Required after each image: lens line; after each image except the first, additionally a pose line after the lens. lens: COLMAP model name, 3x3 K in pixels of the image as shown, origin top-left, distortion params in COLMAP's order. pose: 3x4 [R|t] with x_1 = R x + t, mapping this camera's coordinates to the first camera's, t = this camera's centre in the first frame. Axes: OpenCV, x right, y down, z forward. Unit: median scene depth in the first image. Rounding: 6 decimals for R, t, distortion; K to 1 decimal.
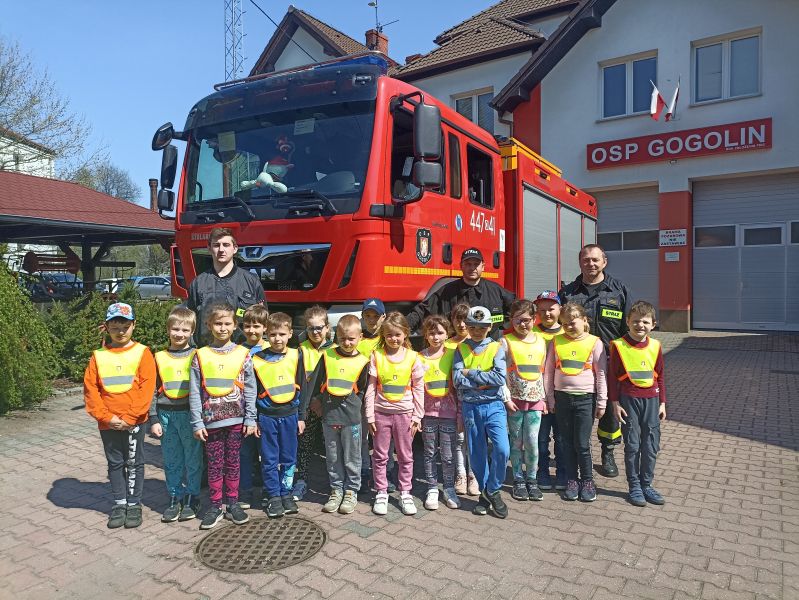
lens RADIAL K [[569.8, 0, 398.6], [0, 569.8, 290.4], [0, 0, 1]] dist [0.059095, -0.034987]
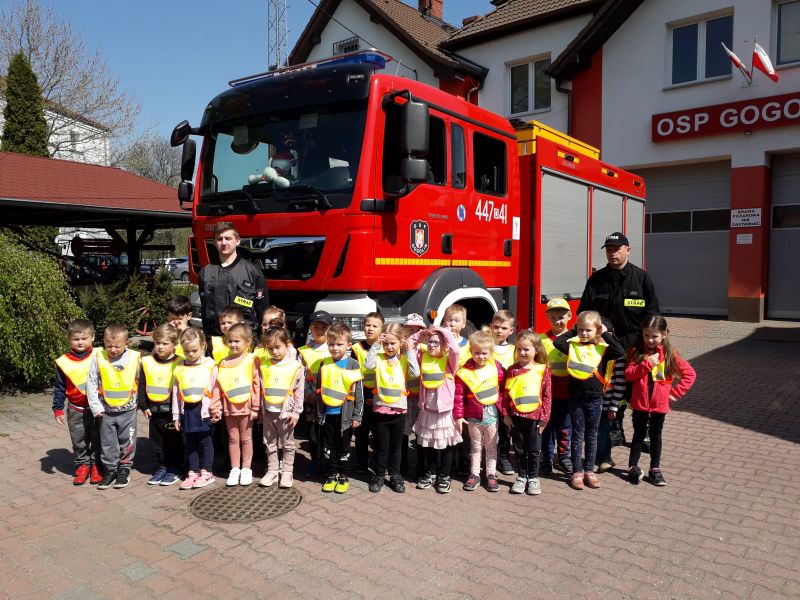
lens RADIAL K [[618.3, 0, 400.0], [0, 618.3, 300.0], [0, 0, 1]] dist [0.027022, -0.006547]
pose [[0.994341, 0.011034, -0.105664, 0.112381], [-0.006052, 0.998860, 0.047358, -0.015091], [0.106066, -0.046451, 0.993274, -0.105470]]
